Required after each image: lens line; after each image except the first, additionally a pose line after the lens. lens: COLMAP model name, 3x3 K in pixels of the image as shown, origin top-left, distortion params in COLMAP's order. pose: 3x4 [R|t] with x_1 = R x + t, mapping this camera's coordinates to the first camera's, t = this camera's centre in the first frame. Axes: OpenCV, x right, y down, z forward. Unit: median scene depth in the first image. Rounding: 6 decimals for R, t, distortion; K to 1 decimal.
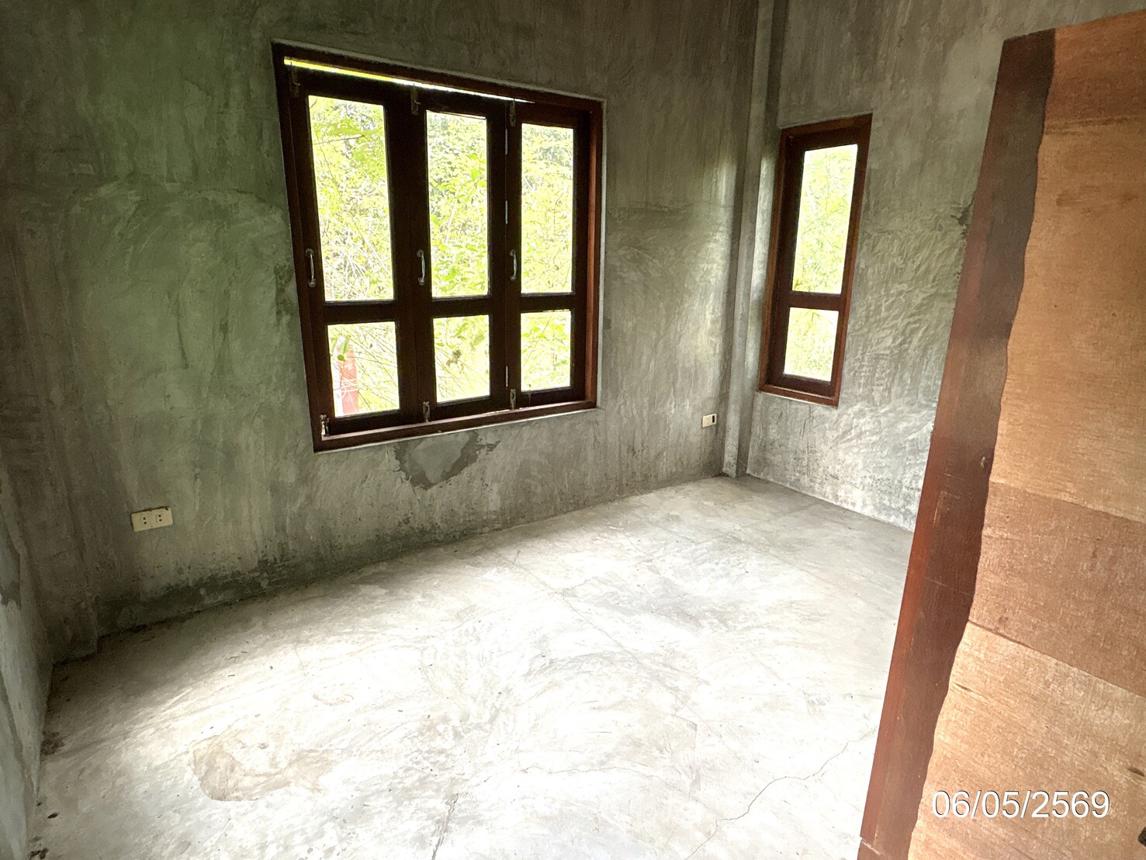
lens RADIAL K [[627.7, 0, 573.0], [0, 627.7, 430.0], [0, 0, 1]] dist [-0.002850, 0.000299]
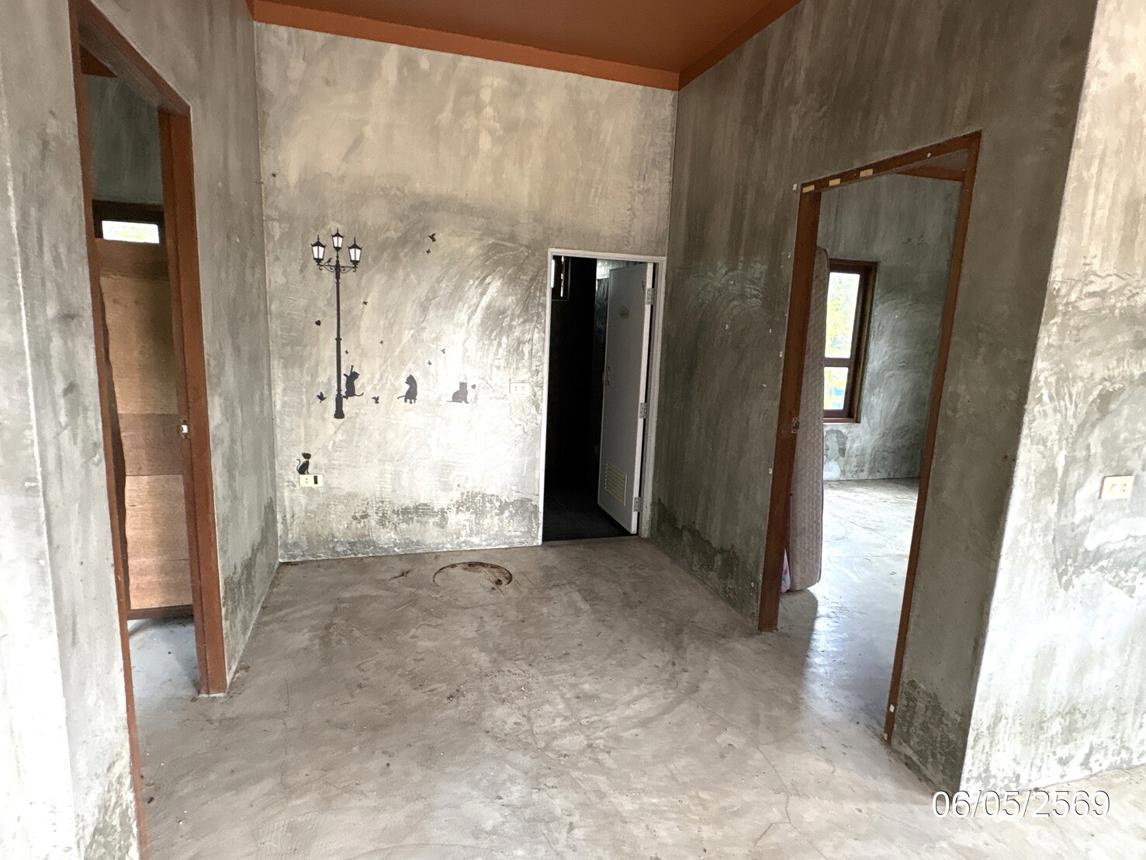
lens RADIAL K [[627.7, 0, 573.0], [0, 627.7, 430.0], [0, 0, 1]] dist [-0.002850, 0.000299]
pose [[0.308832, -0.164722, 0.936744, -0.464444], [0.211780, 0.972073, 0.101114, 0.120915], [-0.927239, 0.167157, 0.335092, -0.618278]]
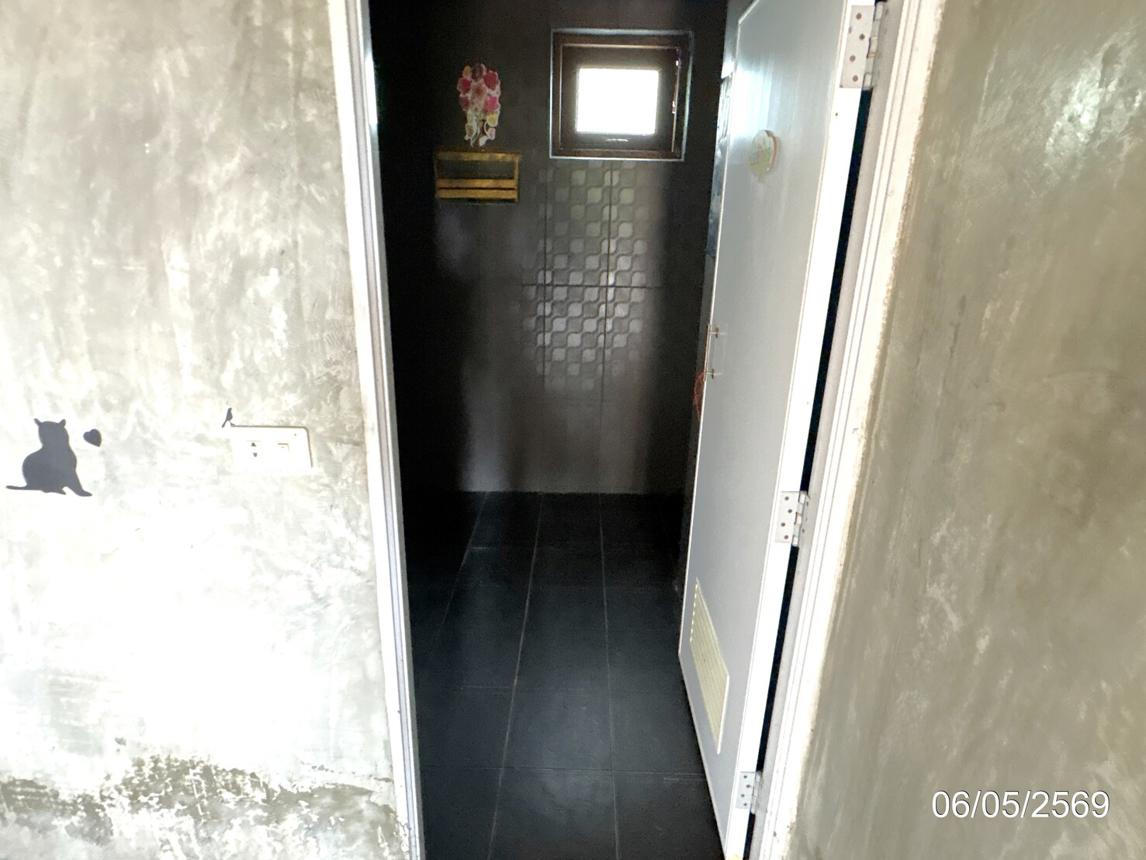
lens RADIAL K [[627.7, 0, 573.0], [0, 627.7, 430.0], [0, 0, 1]] dist [-0.002850, 0.000299]
pose [[0.584211, -0.255762, 0.770249, 0.806824], [0.195821, 0.965429, 0.172047, 0.107573], [-0.787624, 0.050319, 0.614098, -0.385322]]
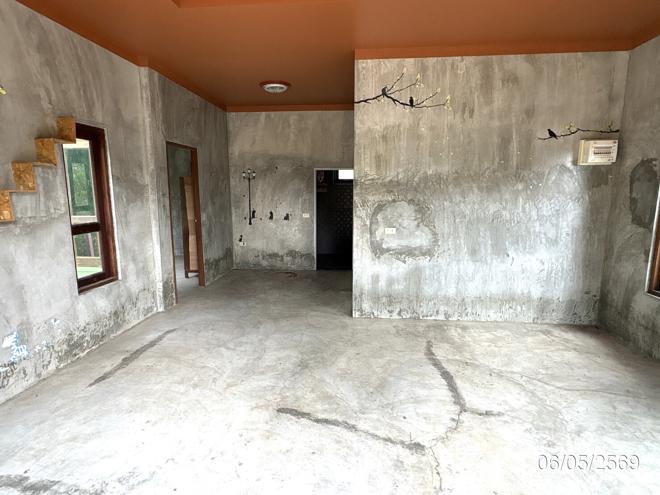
lens RADIAL K [[361.7, 0, 330.0], [0, 361.7, 247.5], [0, 0, 1]] dist [0.000996, 0.000048]
pose [[0.636964, -0.131354, 0.759620, -0.988655], [0.209709, 0.977740, -0.006775, 0.445355], [-0.741821, 0.163615, 0.650332, -1.849413]]
